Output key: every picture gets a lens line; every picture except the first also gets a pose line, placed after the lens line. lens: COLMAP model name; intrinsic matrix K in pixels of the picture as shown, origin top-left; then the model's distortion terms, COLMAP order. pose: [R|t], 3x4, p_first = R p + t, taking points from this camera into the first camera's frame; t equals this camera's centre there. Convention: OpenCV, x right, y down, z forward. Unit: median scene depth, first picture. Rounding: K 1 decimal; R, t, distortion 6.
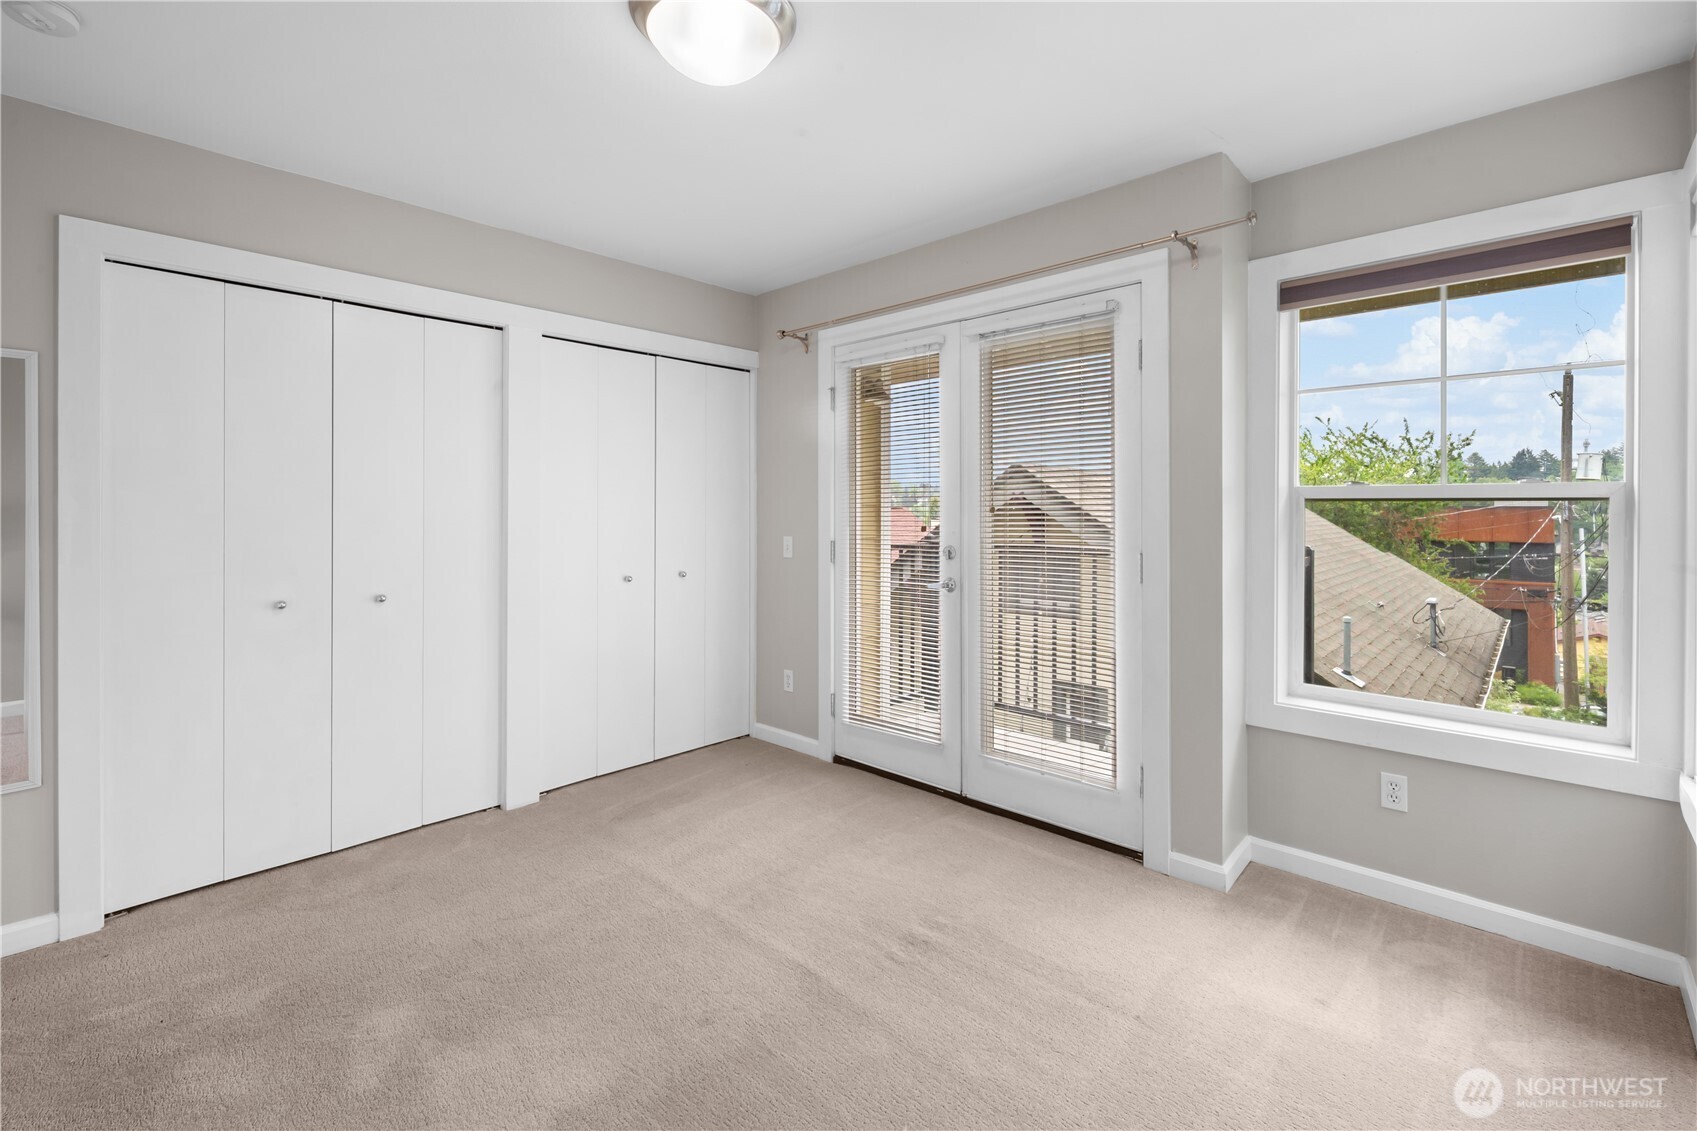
lens RADIAL K [[741.6, 0, 848.5], [0, 741.6, 507.4], [0, 0, 1]] dist [-0.000883, 0.000072]
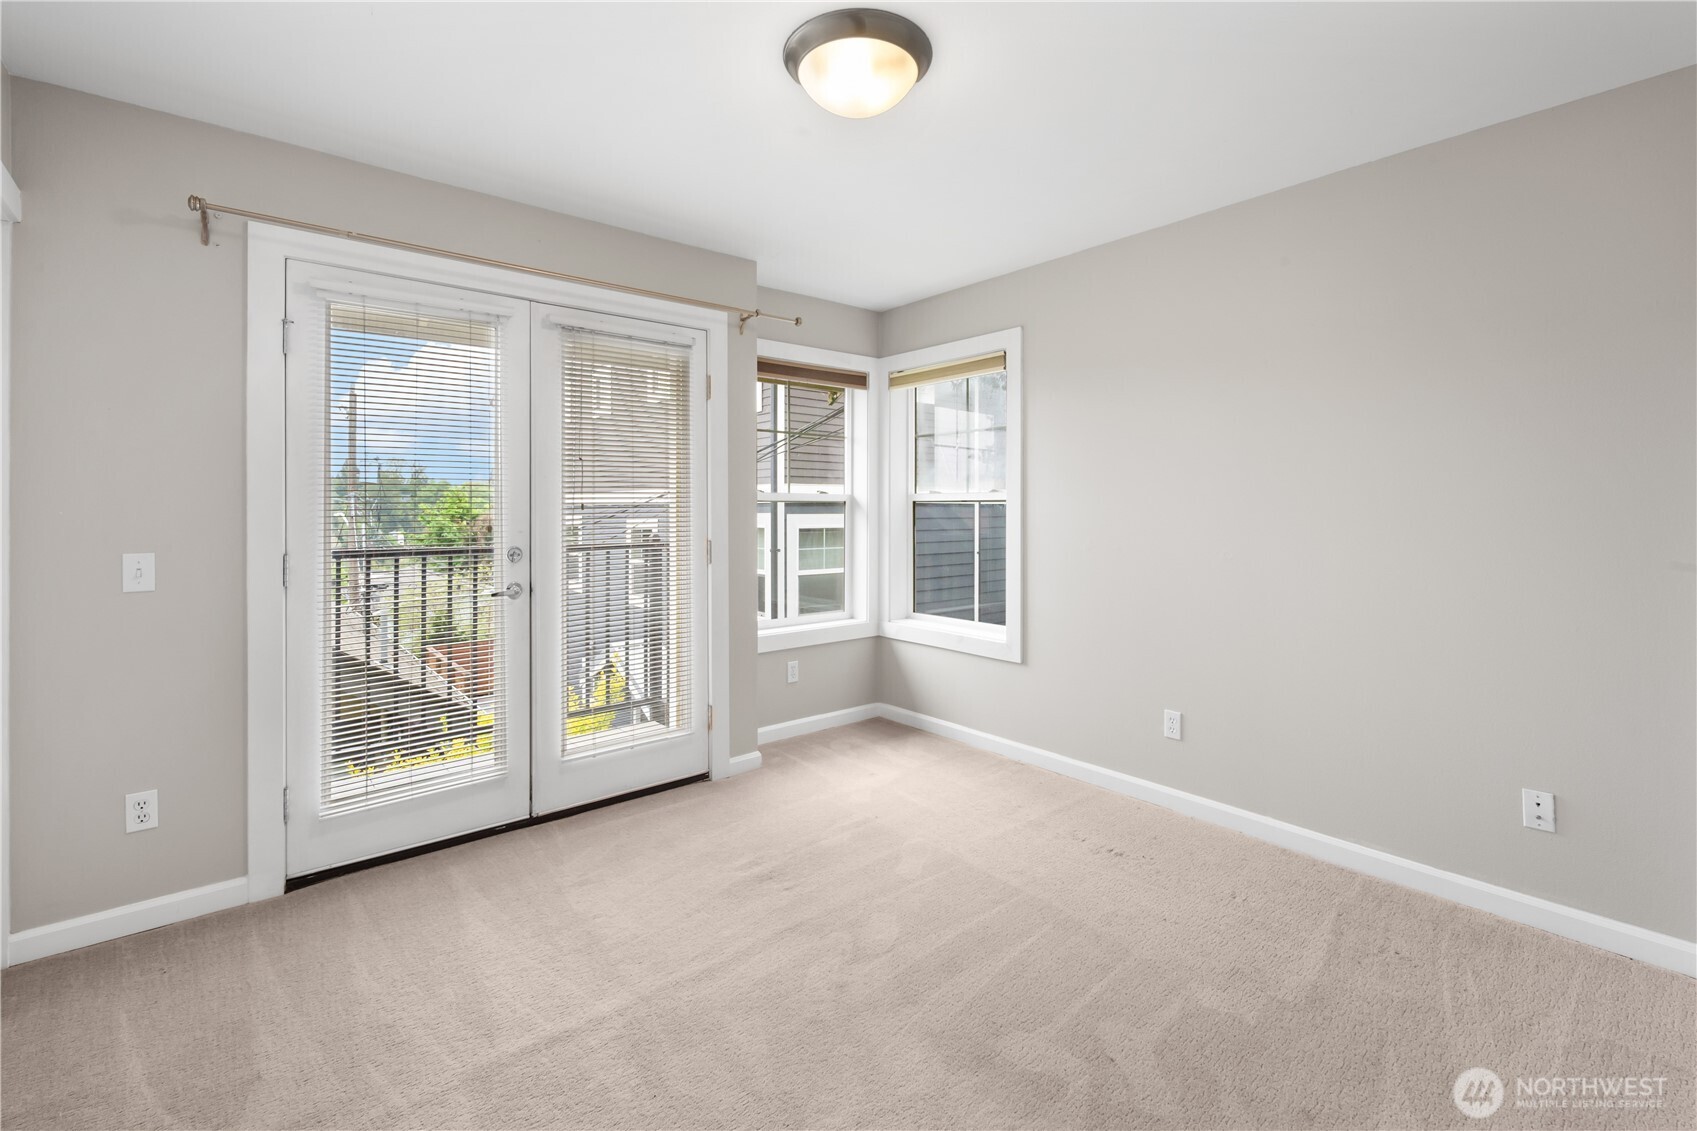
lens RADIAL K [[741.6, 0, 848.5], [0, 741.6, 507.4], [0, 0, 1]] dist [-0.000883, 0.000072]
pose [[0.121841, 0.007388, 0.992522, -0.833956], [0.003560, 0.999963, -0.007880, 0.015694], [-0.992543, 0.004494, 0.121810, 0.582288]]
